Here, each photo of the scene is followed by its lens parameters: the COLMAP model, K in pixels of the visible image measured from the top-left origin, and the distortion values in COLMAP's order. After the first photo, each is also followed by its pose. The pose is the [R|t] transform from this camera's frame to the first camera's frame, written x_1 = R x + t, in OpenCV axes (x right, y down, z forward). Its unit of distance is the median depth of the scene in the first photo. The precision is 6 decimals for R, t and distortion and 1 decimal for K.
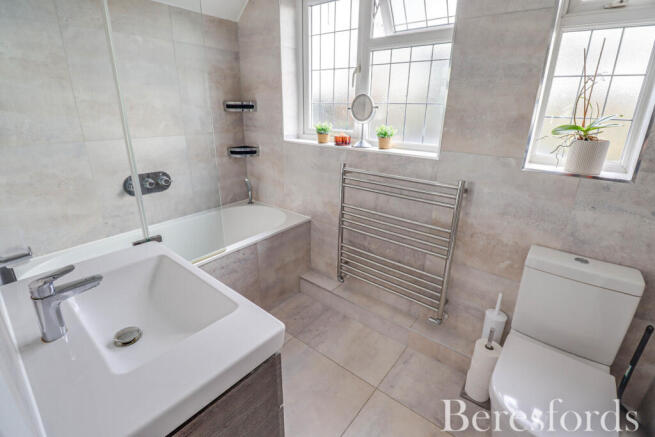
lens RADIAL K [[302.1, 0, 329.0], [0, 302.1, 208.7], [0, 0, 1]] dist [0.001514, -0.015119]
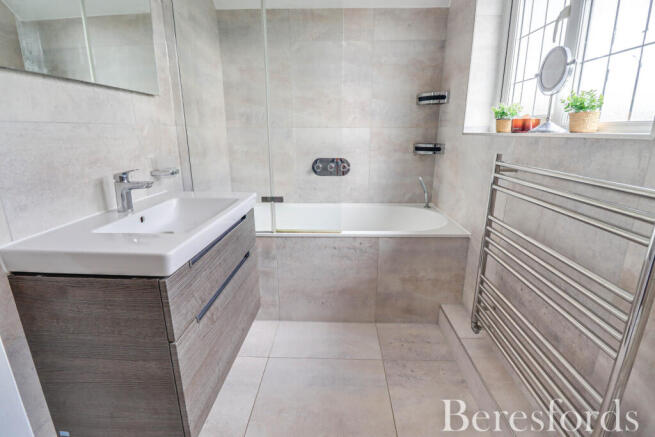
lens RADIAL K [[302.1, 0, 329.0], [0, 302.1, 208.7], [0, 0, 1]] dist [0.001514, -0.015119]
pose [[0.593777, 0.181354, -0.783926, 0.323751], [-0.246888, 0.968337, 0.037013, 0.029541], [0.765817, 0.171564, 0.619750, 0.277028]]
